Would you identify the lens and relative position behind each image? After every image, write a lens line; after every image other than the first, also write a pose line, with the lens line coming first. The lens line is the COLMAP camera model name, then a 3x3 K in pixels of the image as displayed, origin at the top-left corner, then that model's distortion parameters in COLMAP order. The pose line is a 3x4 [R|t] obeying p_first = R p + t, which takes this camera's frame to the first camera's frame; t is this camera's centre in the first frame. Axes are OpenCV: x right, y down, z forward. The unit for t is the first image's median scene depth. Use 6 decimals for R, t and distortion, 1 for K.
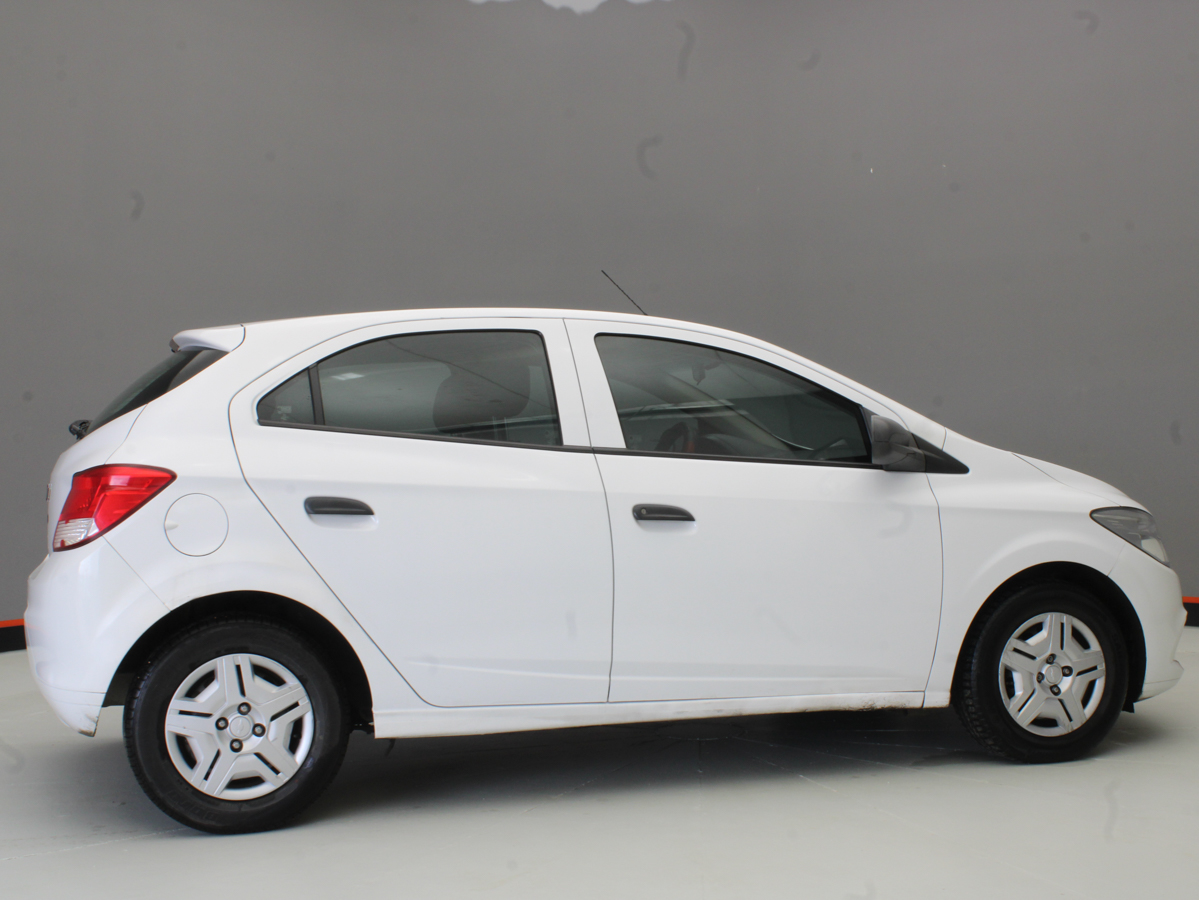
lens RADIAL K [[1521.1, 0, 593.9], [0, 1521.1, 447.9], [0, 0, 1]] dist [-0.074855, 0.000000]
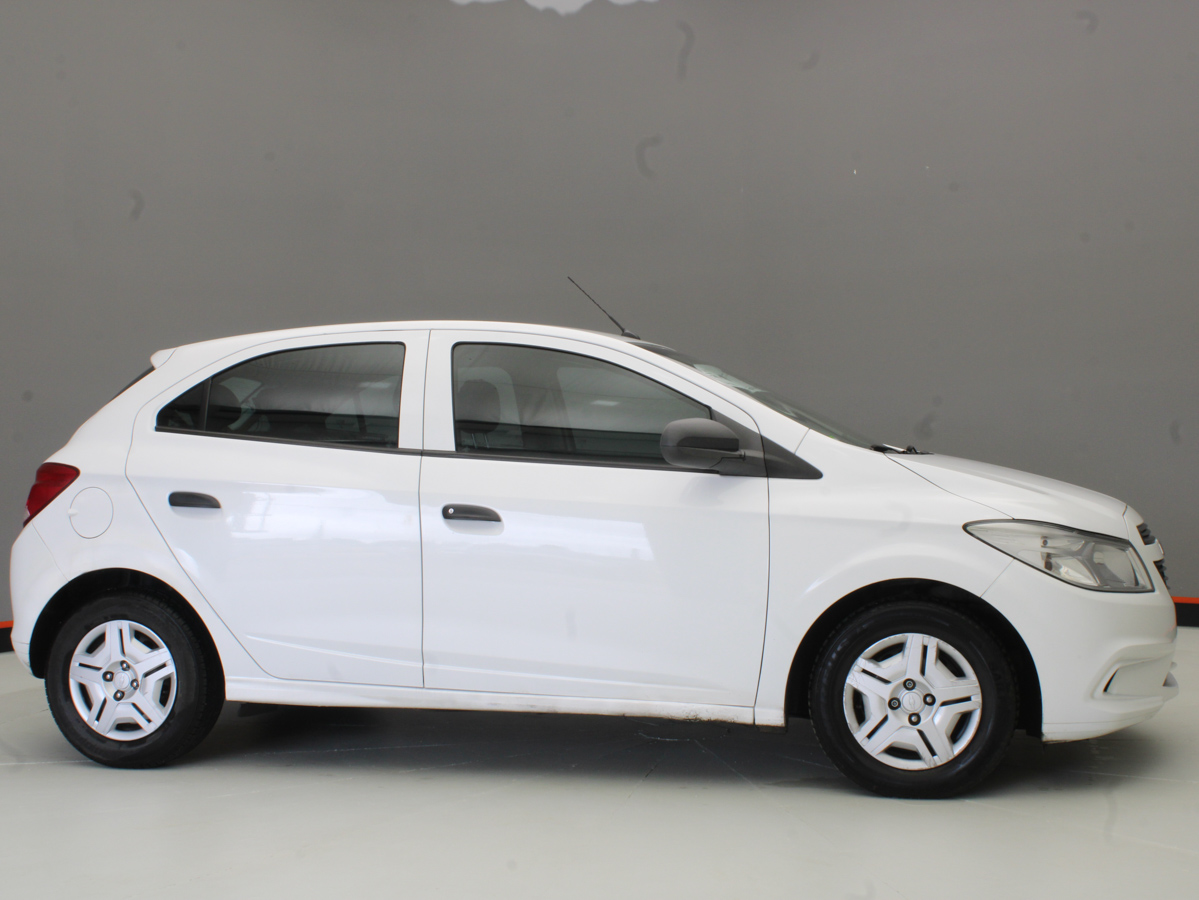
lens RADIAL K [[1507.9, 0, 599.0], [0, 1507.9, 453.8], [0, 0, 1]] dist [-0.097848, 0.000000]
pose [[0.874521, 0.002453, -0.484981, 0.619664], [-0.003680, 0.999992, -0.001578, 0.003483], [0.484973, 0.003165, 0.874523, 0.130453]]
